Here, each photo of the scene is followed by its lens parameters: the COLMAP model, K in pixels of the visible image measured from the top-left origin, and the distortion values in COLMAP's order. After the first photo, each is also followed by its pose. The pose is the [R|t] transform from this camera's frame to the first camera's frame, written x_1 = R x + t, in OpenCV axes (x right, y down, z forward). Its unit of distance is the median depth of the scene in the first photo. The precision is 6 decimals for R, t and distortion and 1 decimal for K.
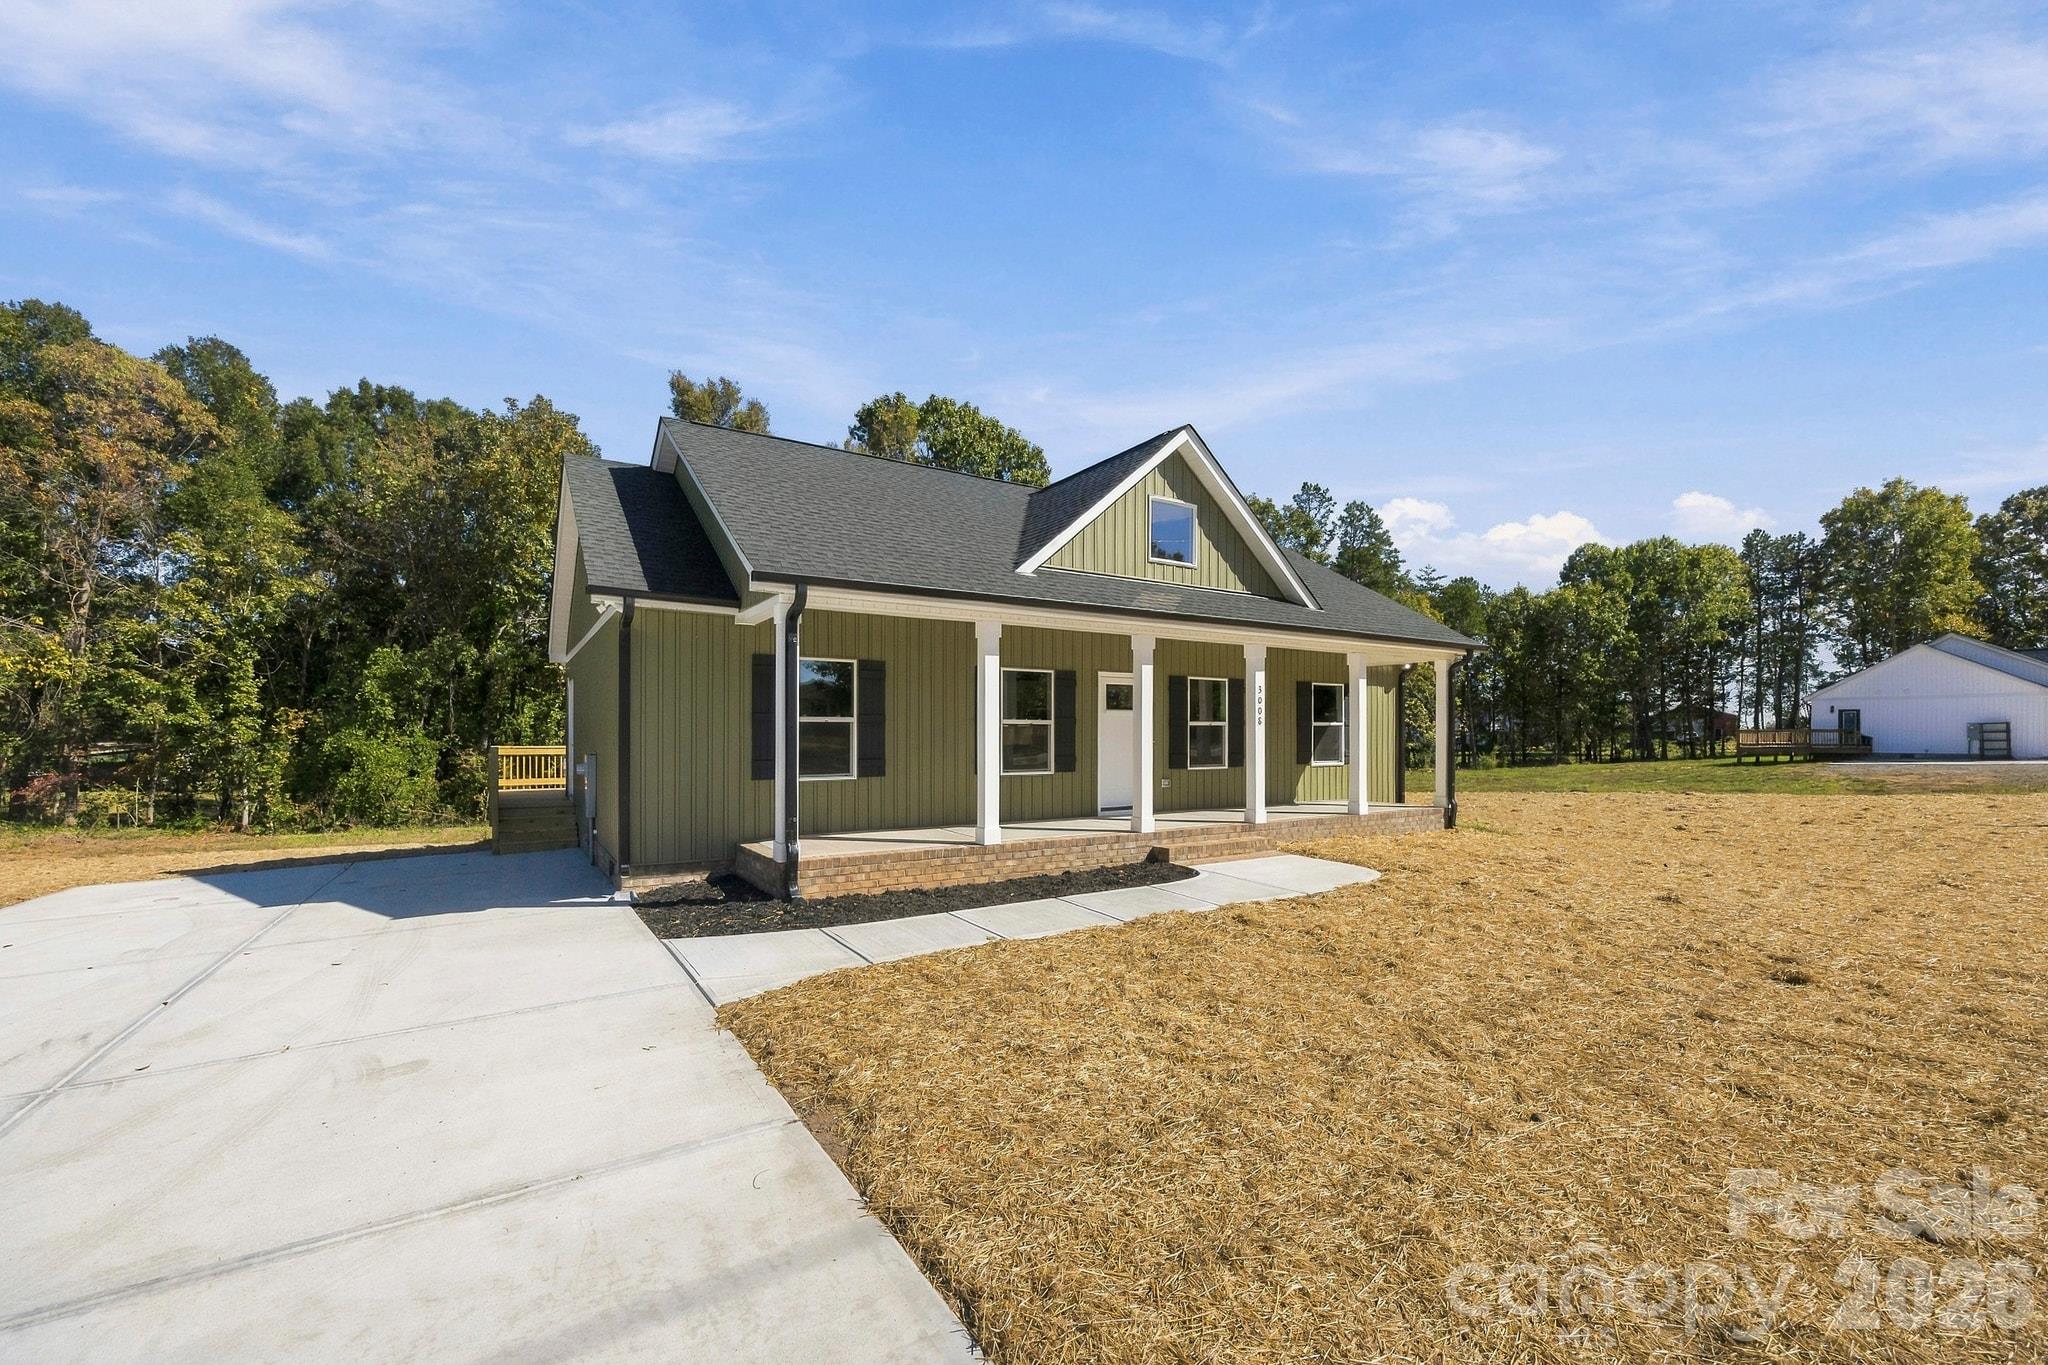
lens RADIAL K [[838.7, 0, 1029.7], [0, 838.7, 729.5], [0, 0, 1]] dist [-0.005276, -0.000174]
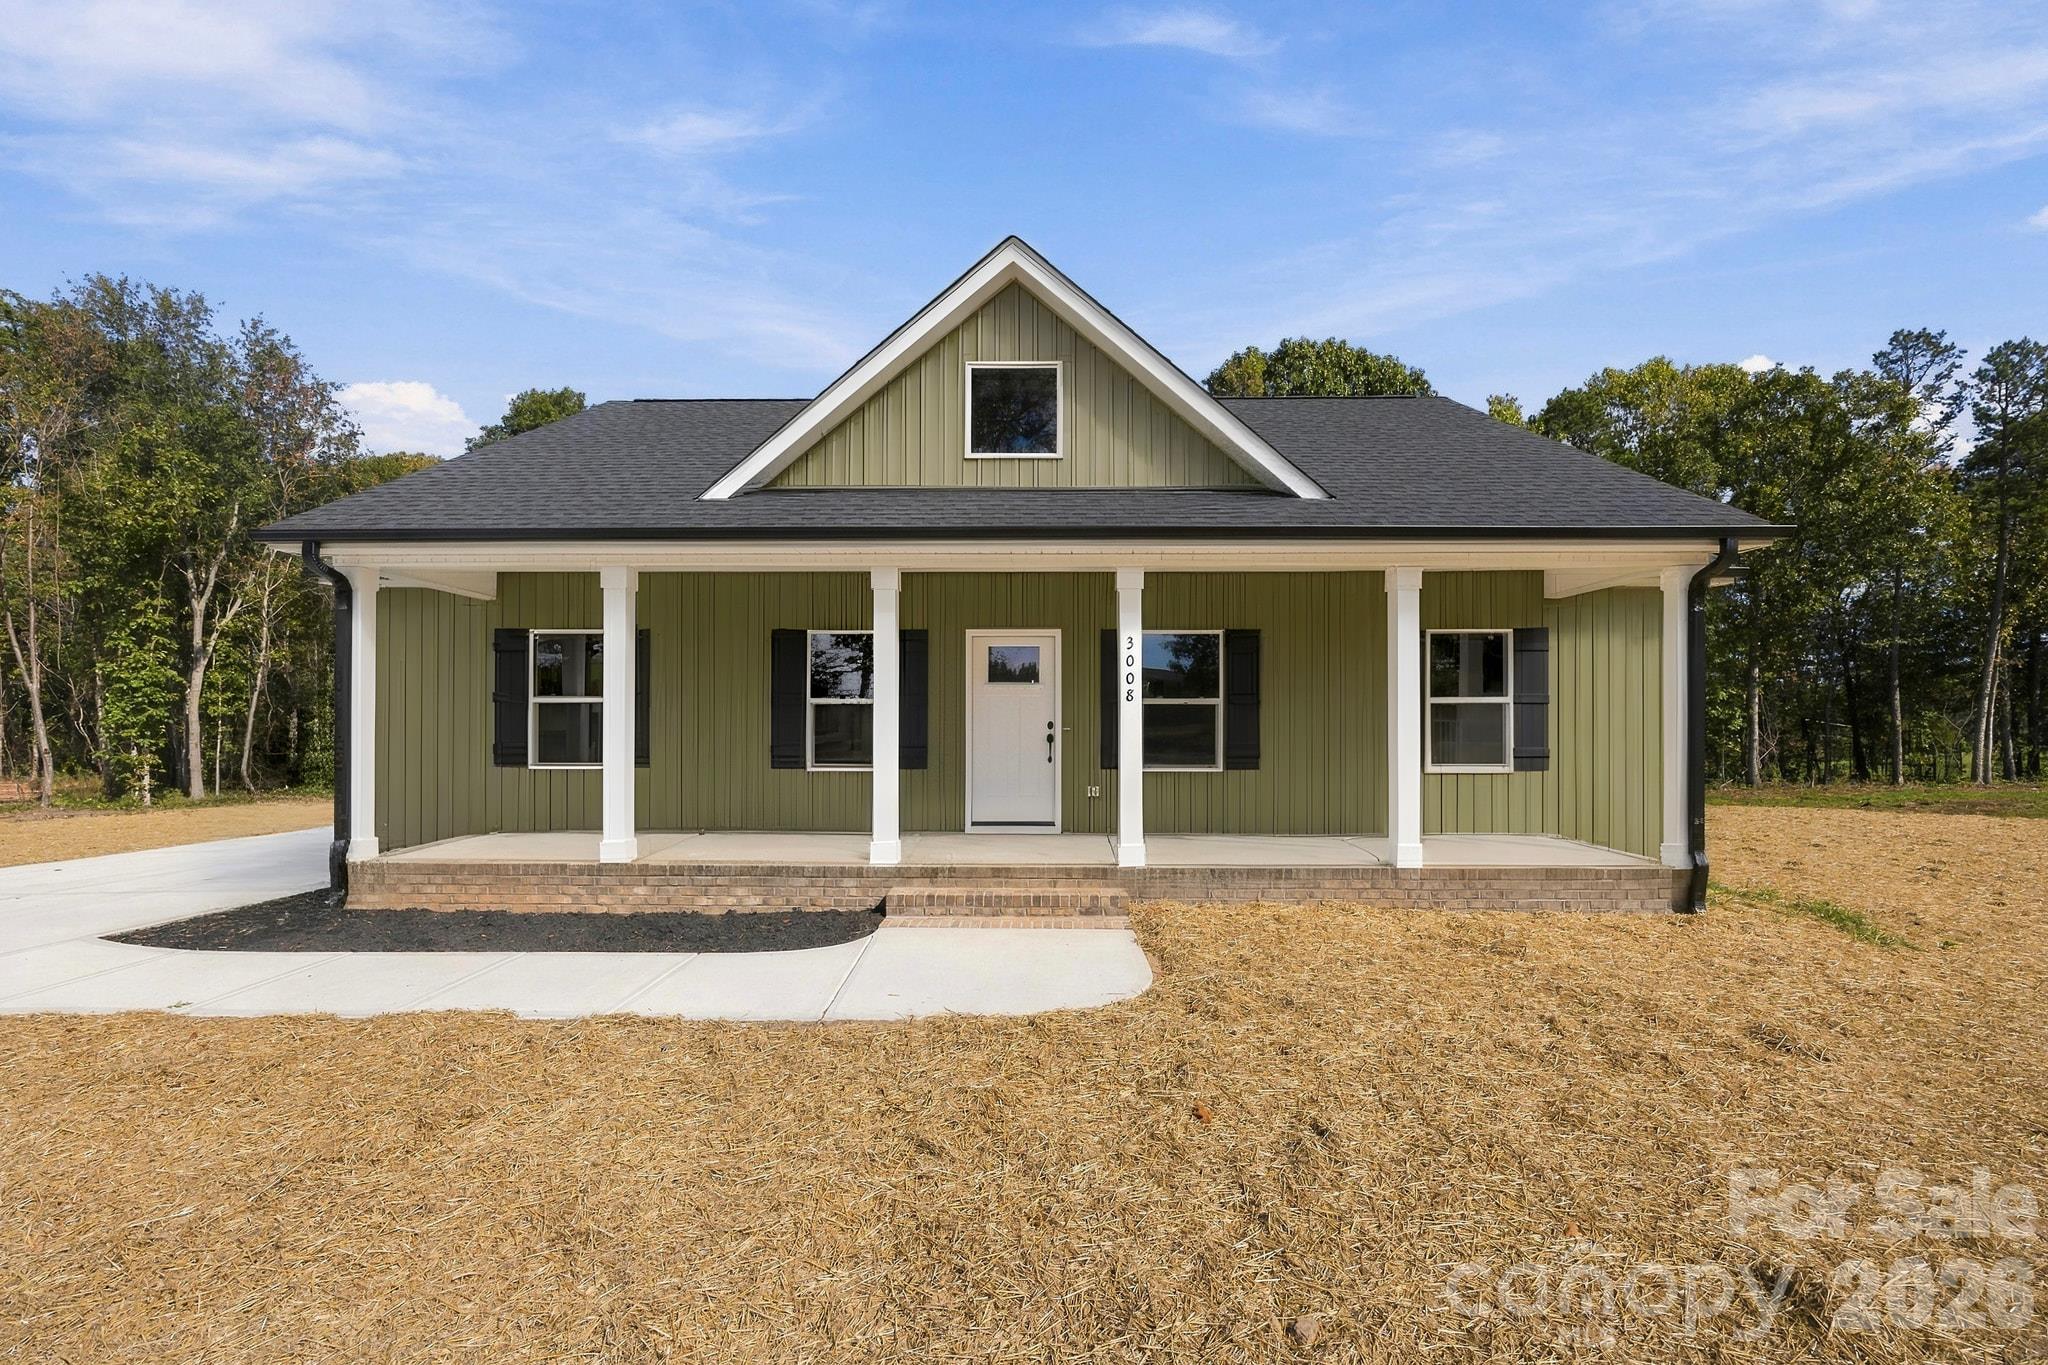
lens RADIAL K [[838.7, 0, 1050.0], [0, 838.7, 715.2], [0, 0, 1]] dist [-0.005276, -0.000174]
pose [[0.829551, 0.000508, -0.558431, 0.422368], [0.002653, 0.999985, 0.004852, 0.000322], [0.558425, -0.005506, 0.829537, 0.357479]]
